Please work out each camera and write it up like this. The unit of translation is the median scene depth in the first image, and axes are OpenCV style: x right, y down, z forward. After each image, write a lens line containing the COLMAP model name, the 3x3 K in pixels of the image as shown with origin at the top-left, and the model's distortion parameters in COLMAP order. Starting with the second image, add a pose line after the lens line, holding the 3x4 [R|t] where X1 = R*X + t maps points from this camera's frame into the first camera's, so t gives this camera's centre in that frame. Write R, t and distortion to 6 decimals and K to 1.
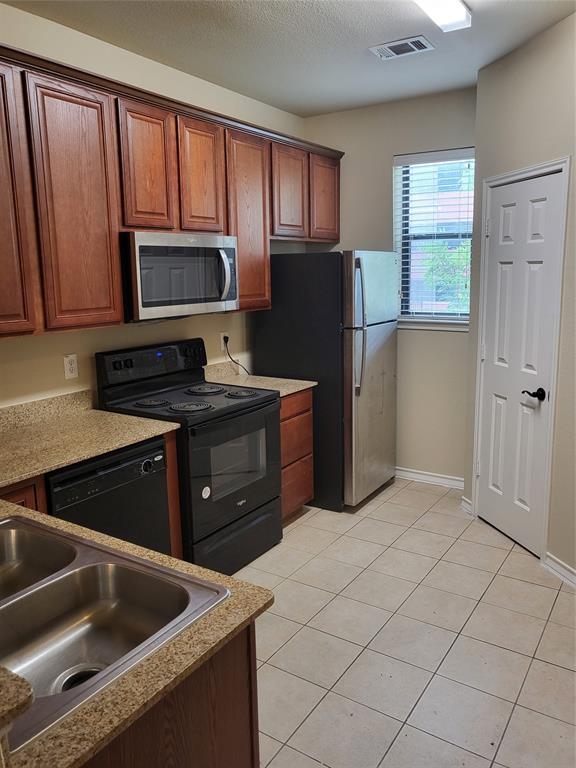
lens RADIAL K [[601.1, 0, 288.0], [0, 601.1, 384.0], [0, 0, 1]] dist [0.000530, -0.000979]
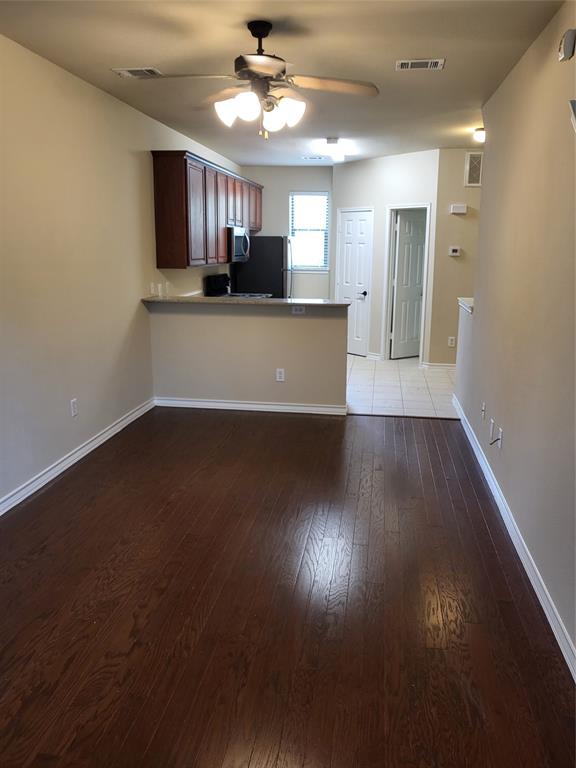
lens RADIAL K [[601.1, 0, 288.0], [0, 601.1, 384.0], [0, 0, 1]] dist [0.000530, -0.000979]
pose [[0.909252, -0.066553, 0.410892, -0.968479], [0.050448, 0.997478, 0.049928, 0.255820], [-0.413179, -0.024668, 0.910316, -1.237737]]
